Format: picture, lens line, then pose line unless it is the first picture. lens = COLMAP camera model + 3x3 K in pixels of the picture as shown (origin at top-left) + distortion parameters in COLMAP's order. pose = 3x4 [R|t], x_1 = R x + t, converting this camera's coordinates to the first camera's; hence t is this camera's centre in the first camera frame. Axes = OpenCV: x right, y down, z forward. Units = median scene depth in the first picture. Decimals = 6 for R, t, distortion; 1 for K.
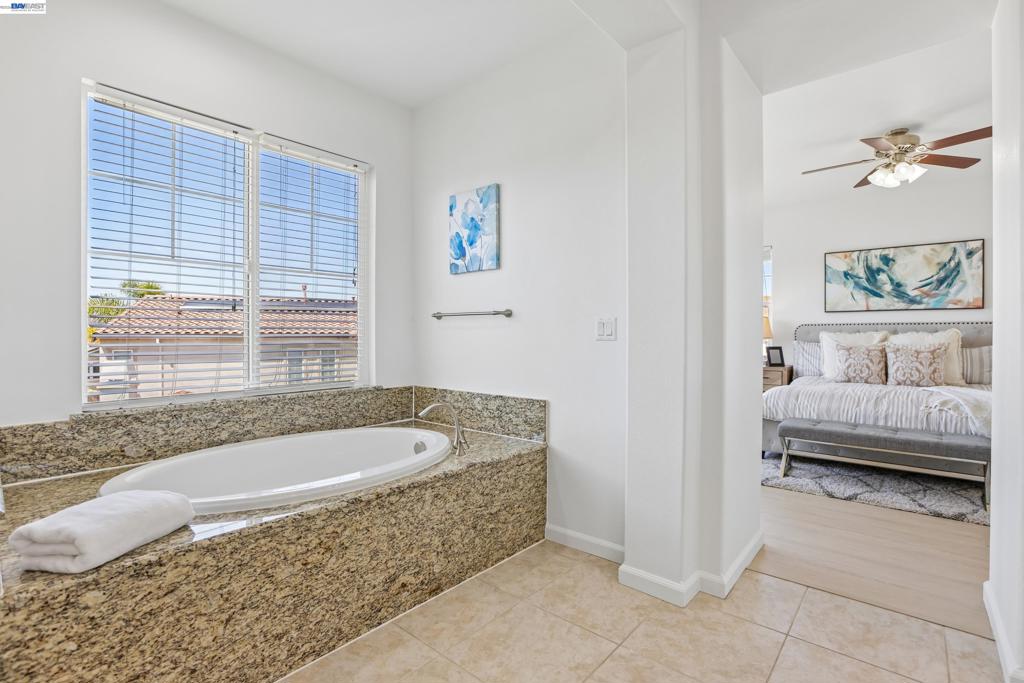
lens RADIAL K [[476.3, 0, 515.5], [0, 476.3, 340.2], [0, 0, 1]] dist [-0.000014, 0.001851]
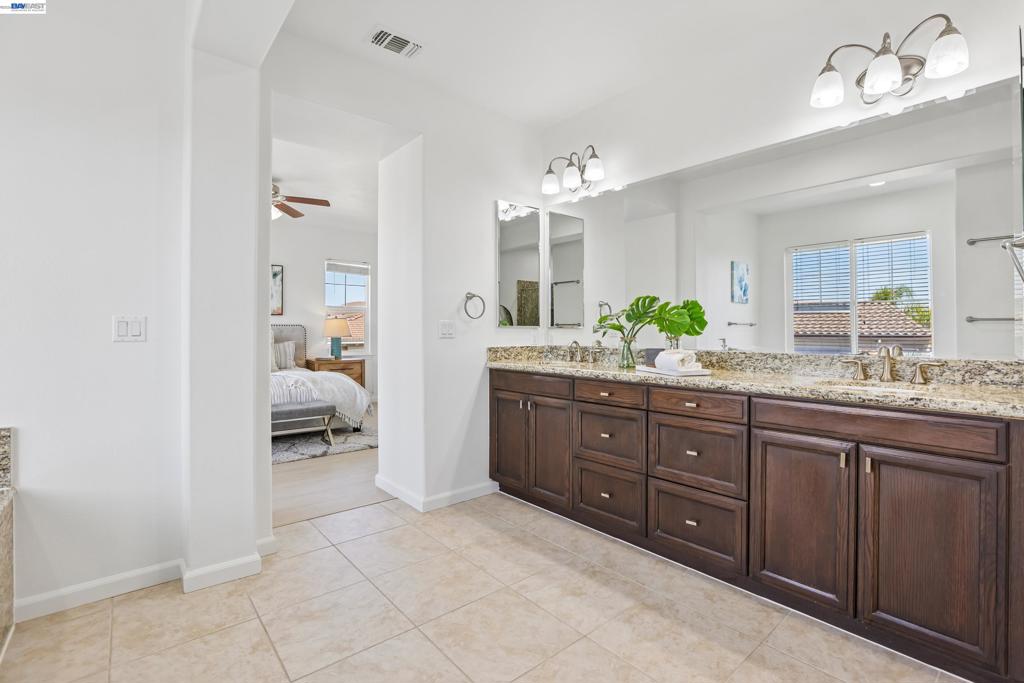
lens RADIAL K [[475.1, 0, 511.3], [0, 475.1, 333.1], [0, 0, 1]] dist [-0.000494, 0.000133]
pose [[0.178531, 0.001636, 0.983933, -0.643337], [0.007250, 0.999969, -0.002978, -0.009163], [-0.983908, 0.007665, 0.178514, 0.187912]]
